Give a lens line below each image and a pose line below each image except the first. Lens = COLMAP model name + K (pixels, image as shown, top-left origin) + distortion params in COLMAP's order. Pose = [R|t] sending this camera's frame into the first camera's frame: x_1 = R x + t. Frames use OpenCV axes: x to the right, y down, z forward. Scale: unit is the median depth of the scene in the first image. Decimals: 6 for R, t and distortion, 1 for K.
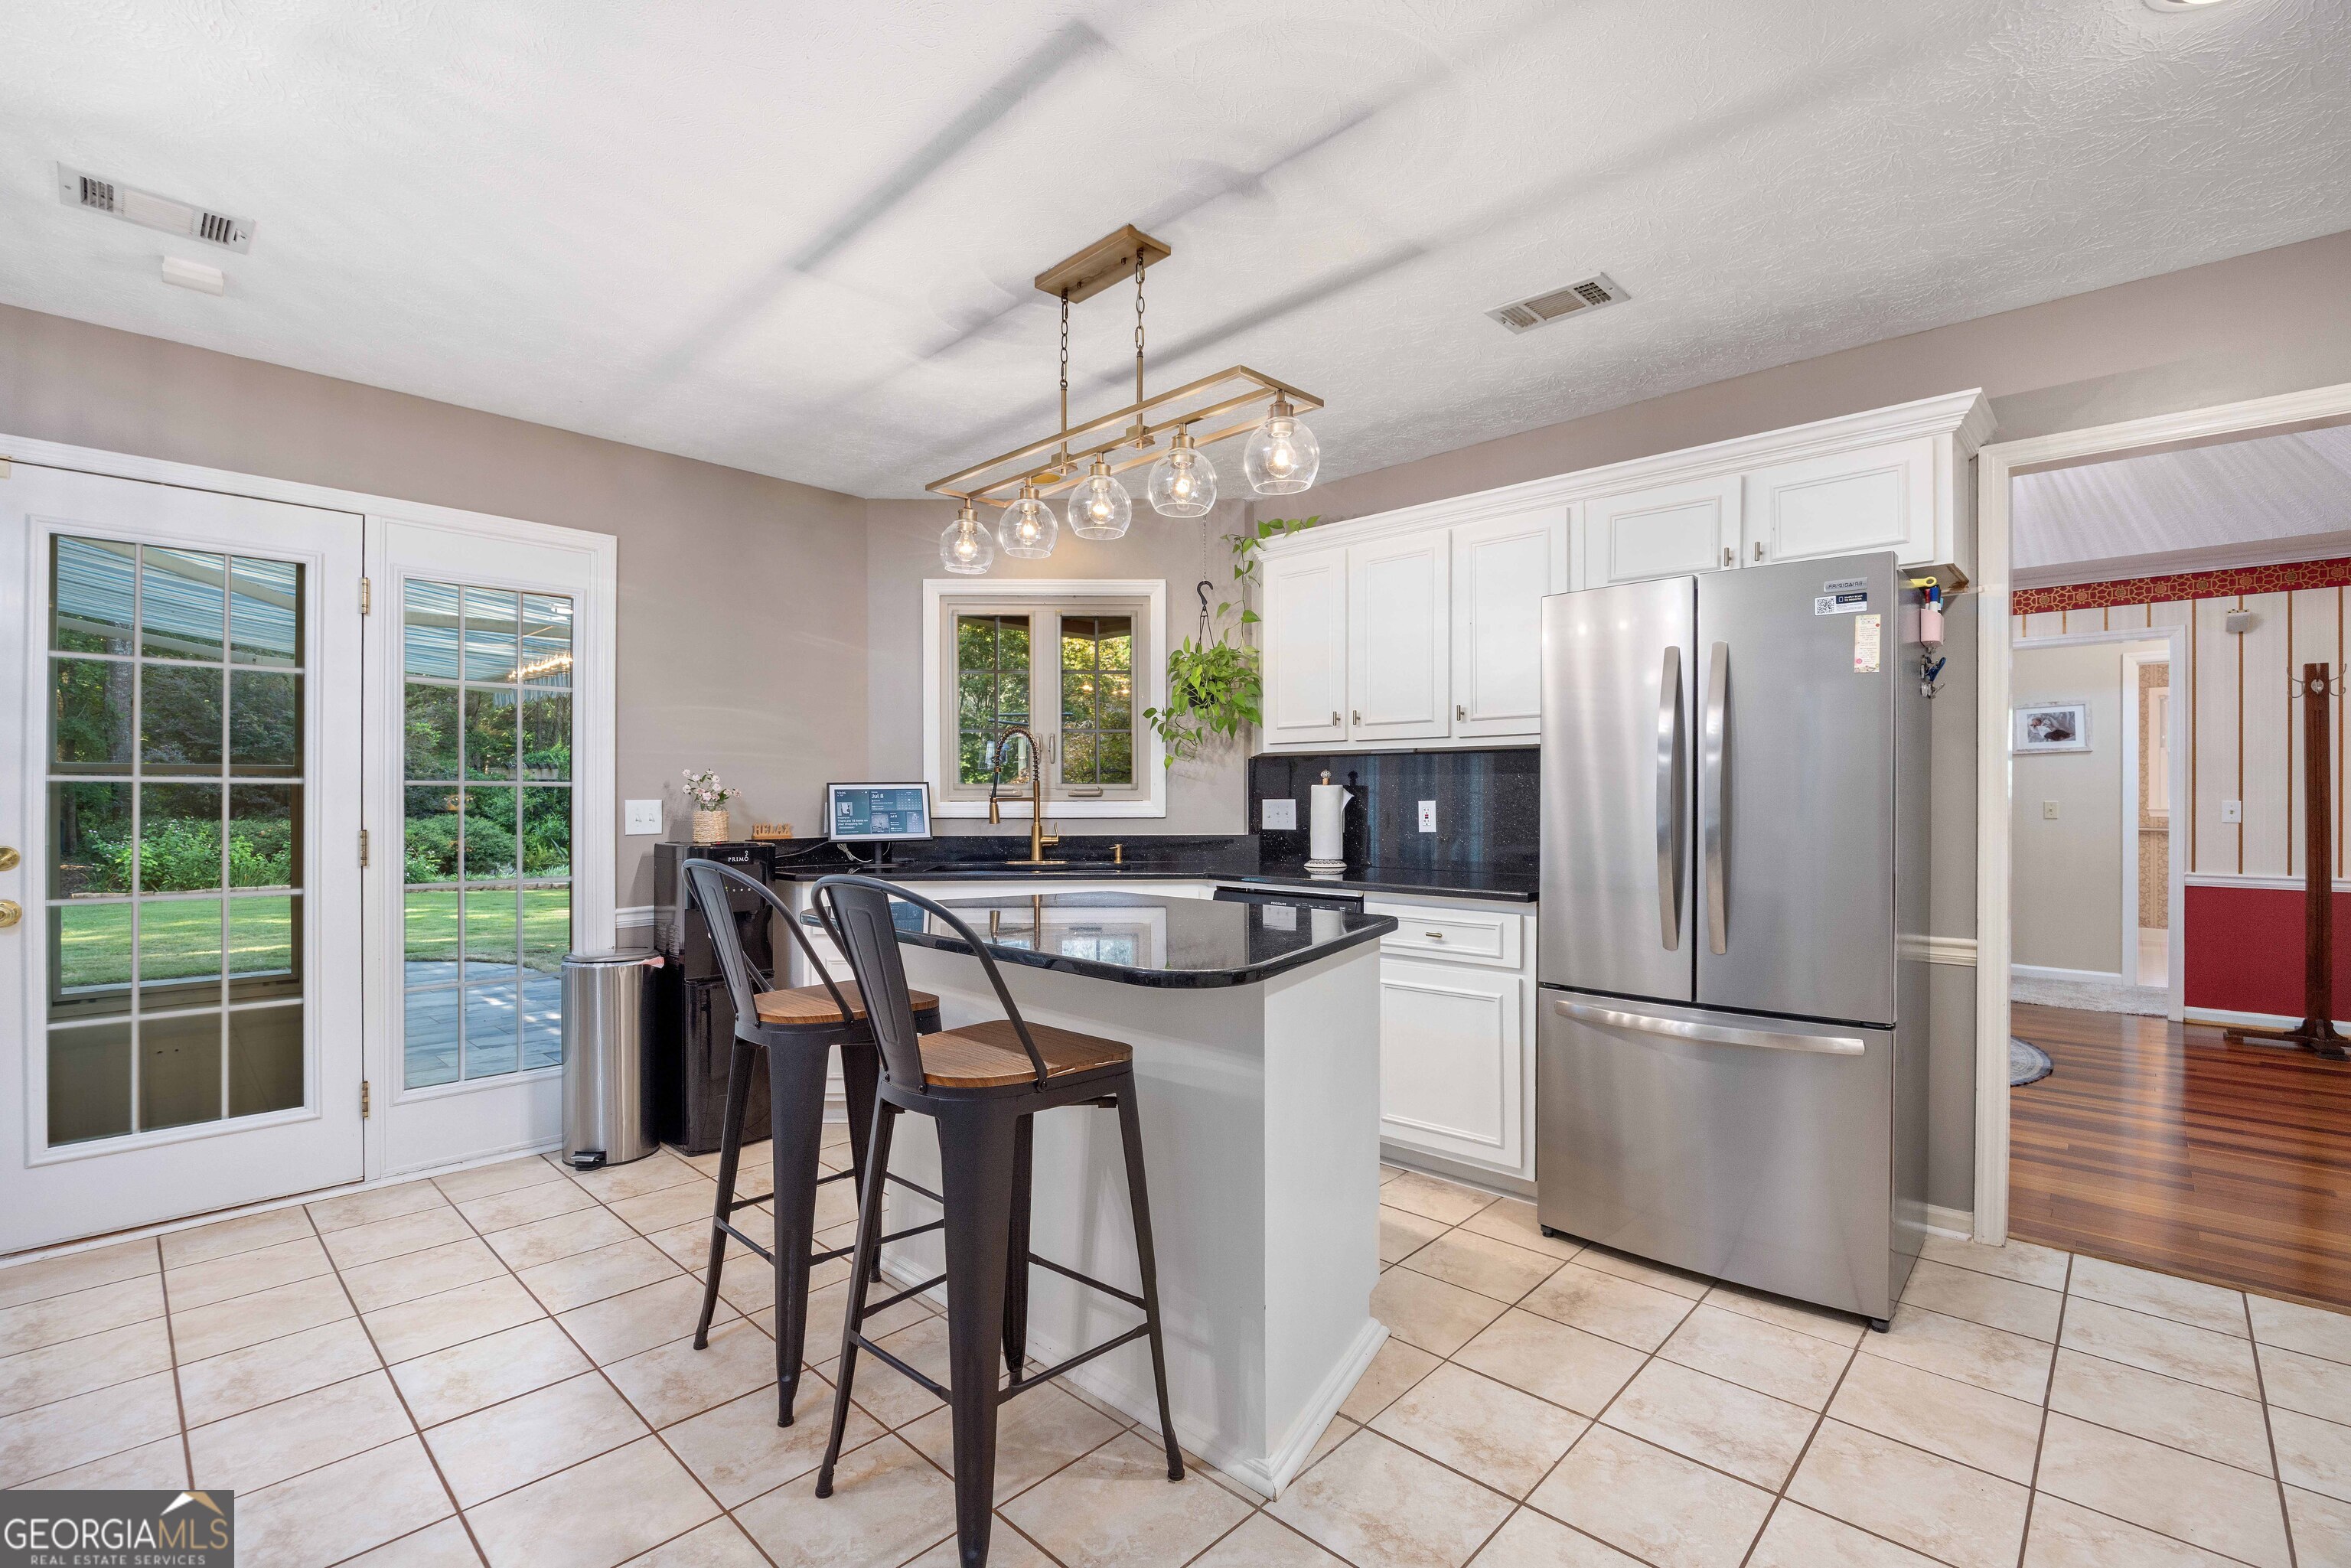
lens RADIAL K [[1042.5, 0, 1173.2], [0, 1042.5, 798.2], [0, 0, 1]] dist [-0.000439, -0.000329]
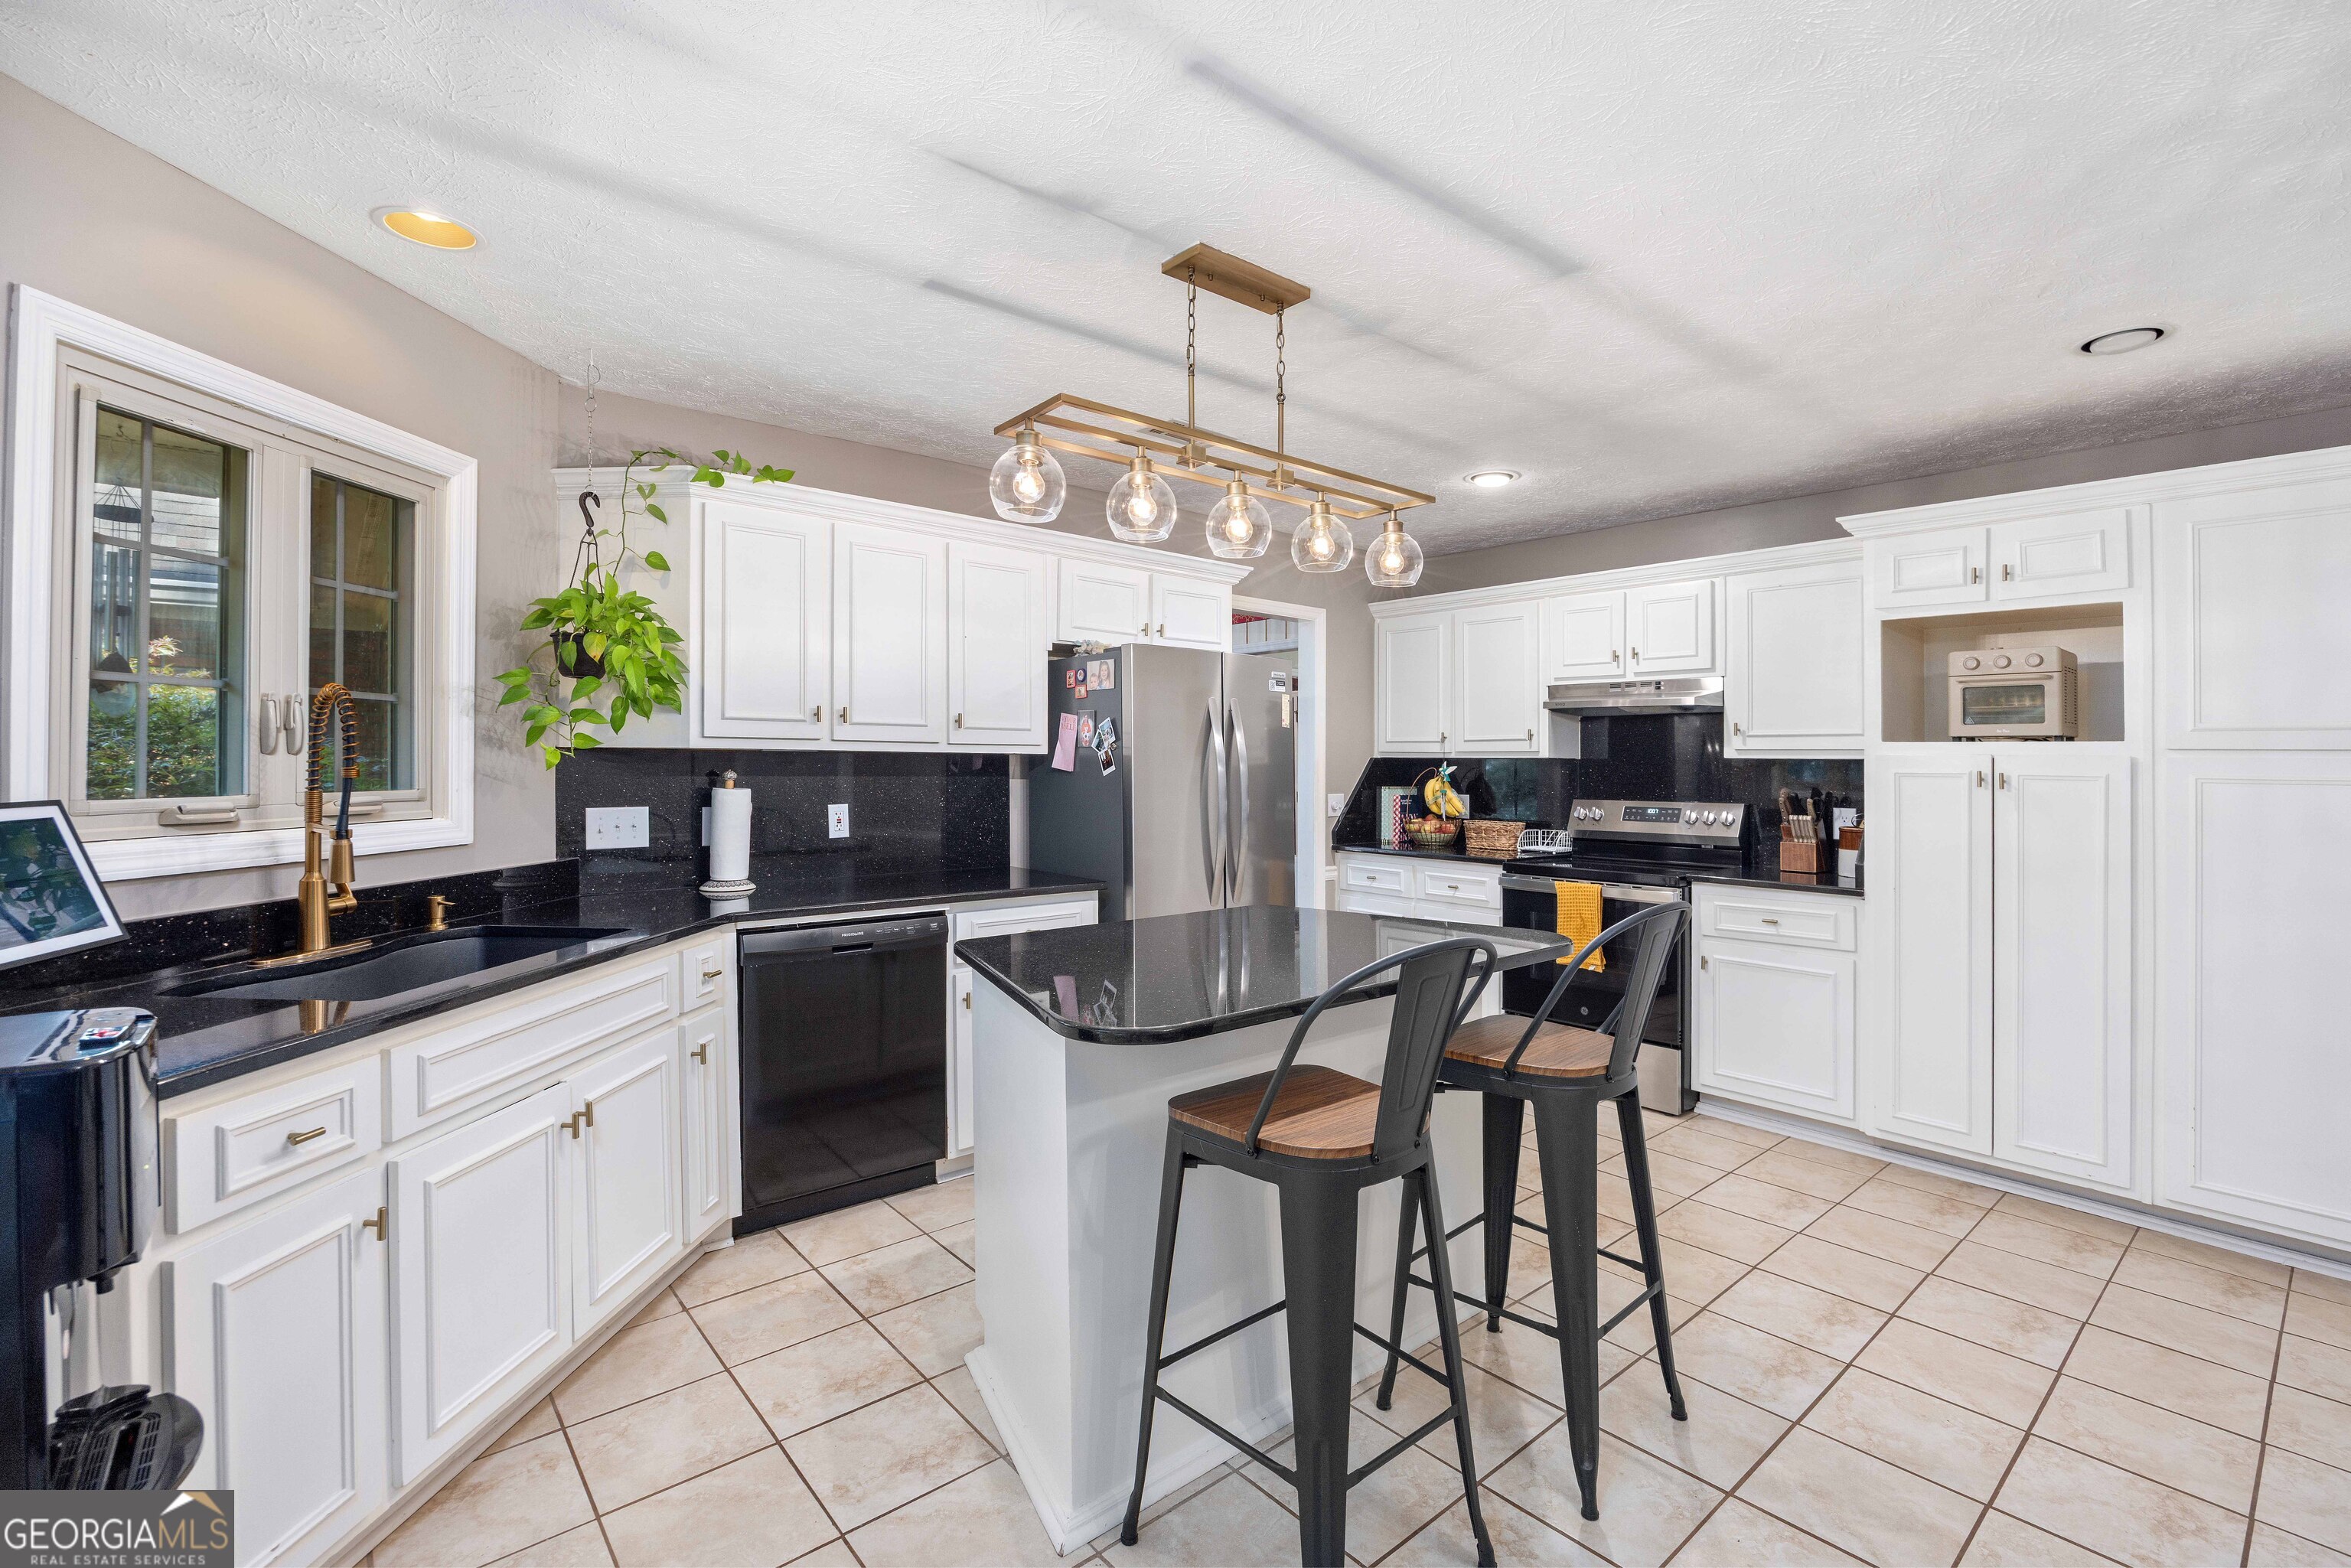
lens RADIAL K [[1042.5, 0, 1172.9], [0, 1042.5, 734.4], [0, 0, 1]] dist [-0.000439, -0.000329]
pose [[0.118109, 0.031345, 0.992506, -0.627175], [-0.000271, 0.999503, -0.031534, -0.029564], [-0.993001, 0.003456, 0.118059, 0.568653]]
